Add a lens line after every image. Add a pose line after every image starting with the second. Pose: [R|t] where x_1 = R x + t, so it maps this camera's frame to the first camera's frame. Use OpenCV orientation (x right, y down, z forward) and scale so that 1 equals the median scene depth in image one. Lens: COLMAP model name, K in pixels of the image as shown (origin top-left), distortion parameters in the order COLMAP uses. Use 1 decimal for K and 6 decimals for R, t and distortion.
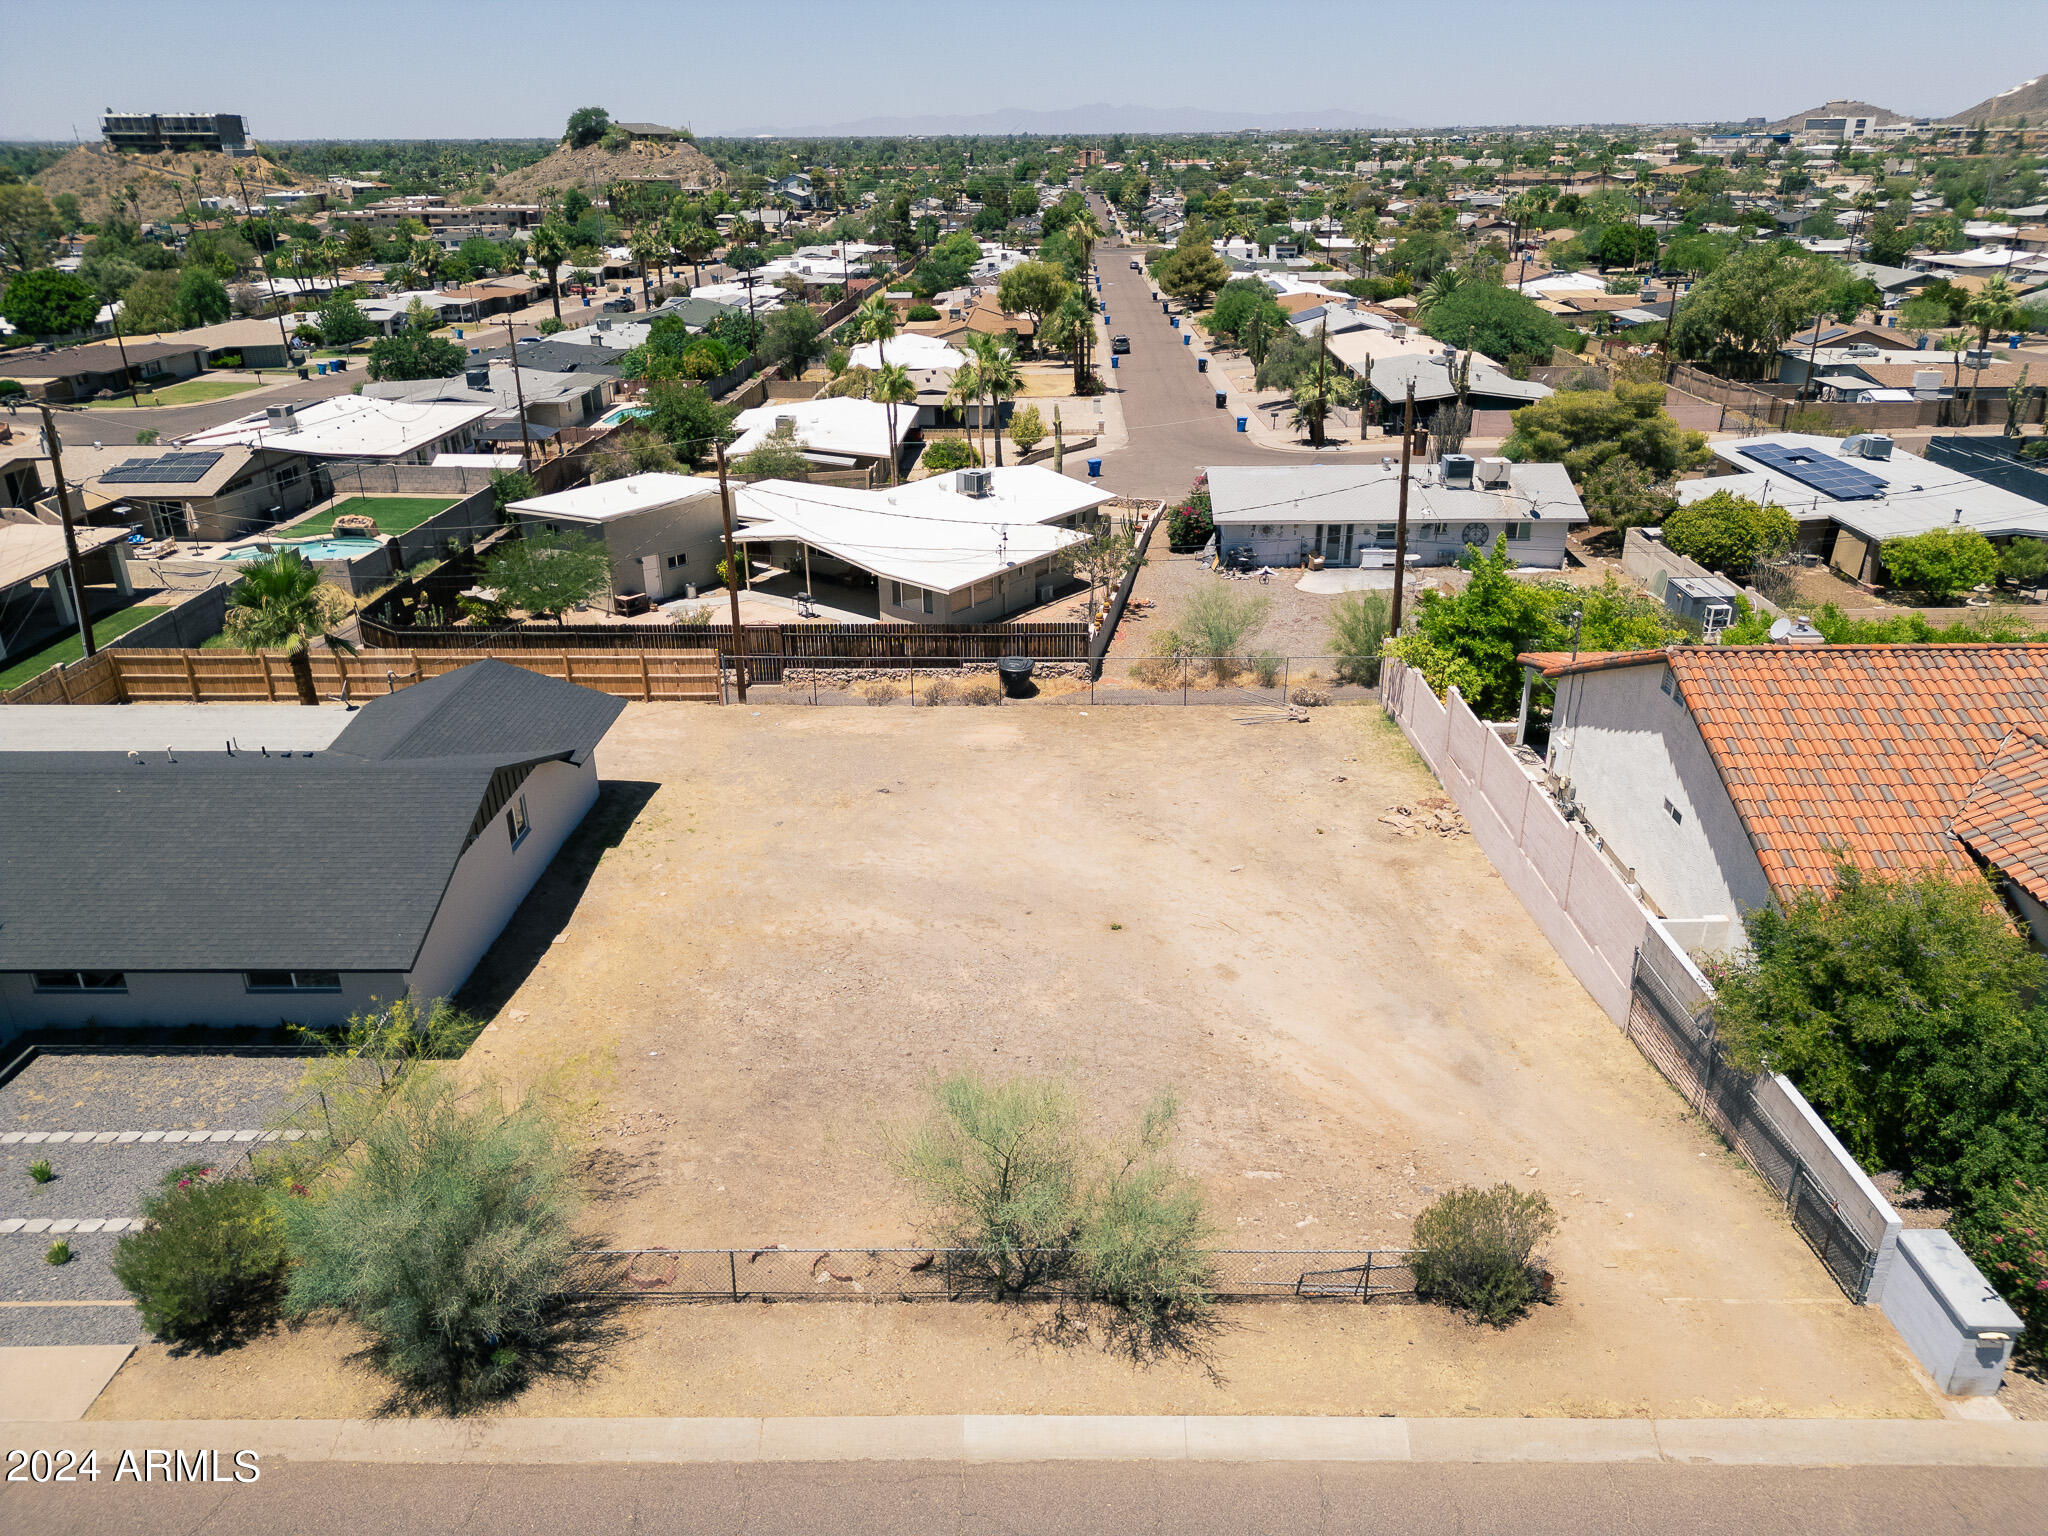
lens RADIAL K [[1488.9, 0, 1028.7], [0, 1488.9, 763.9], [0, 0, 1]] dist [0.053010, -0.048592]
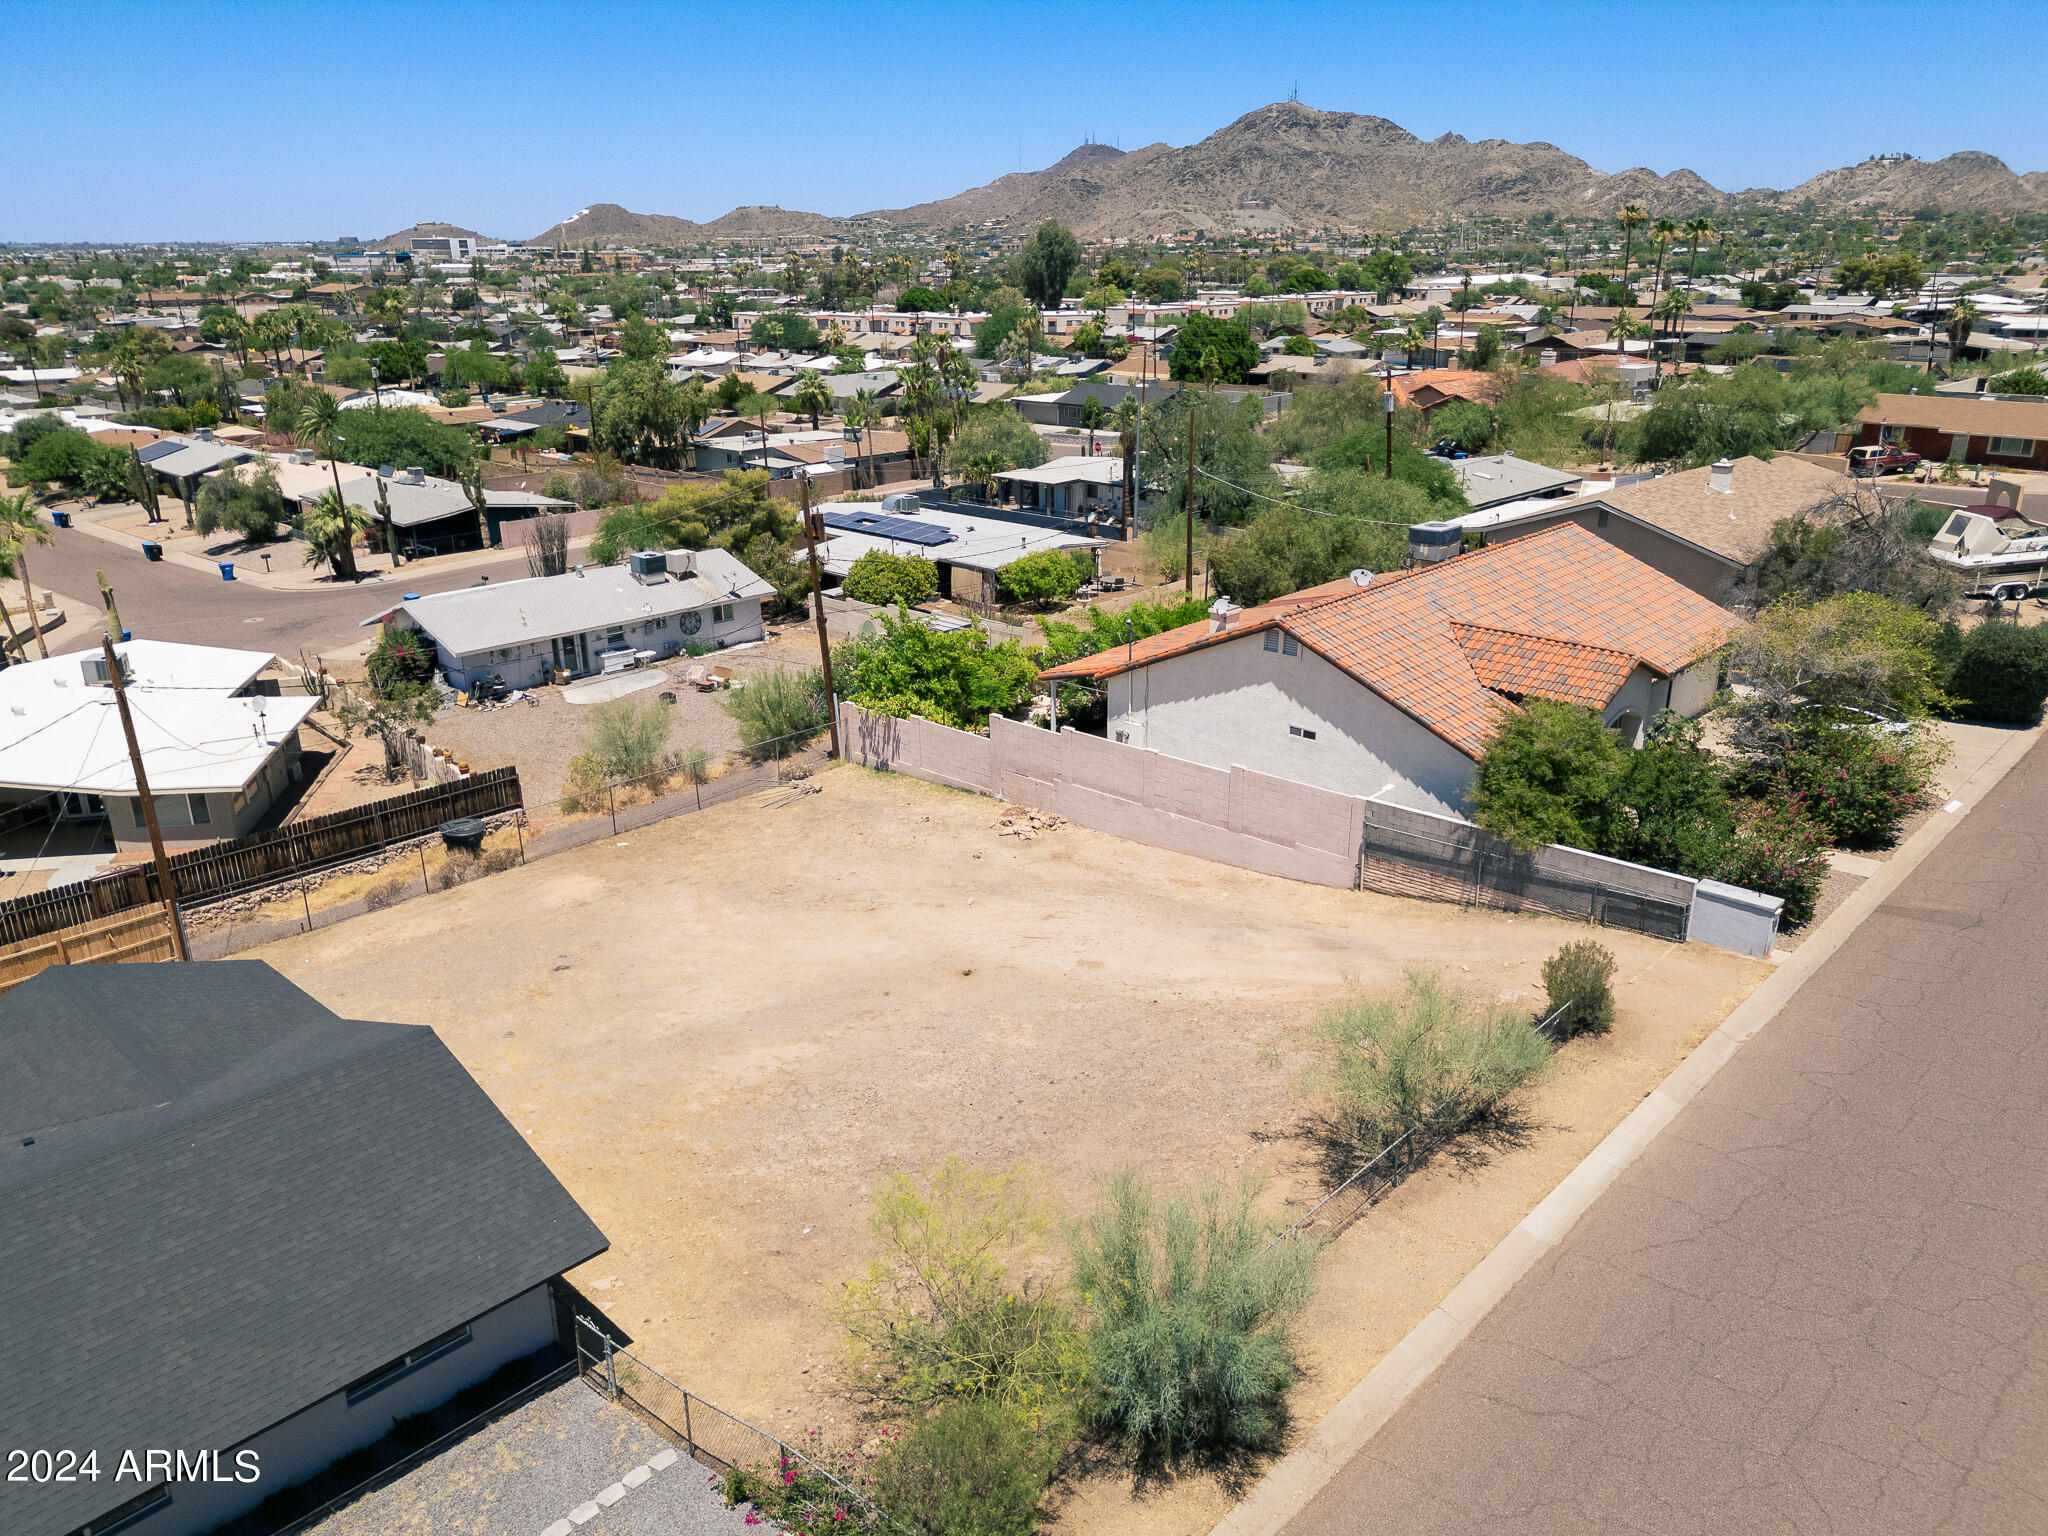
lens RADIAL K [[1488.9, 0, 1065.4], [0, 1488.9, 837.1], [0, 0, 1]] dist [0.053010, -0.048592]
pose [[0.654597, -0.274564, 0.704356, -0.317218], [0.293290, 0.950974, 0.098127, -0.034572], [-0.696767, 0.142347, 0.703032, 0.091799]]
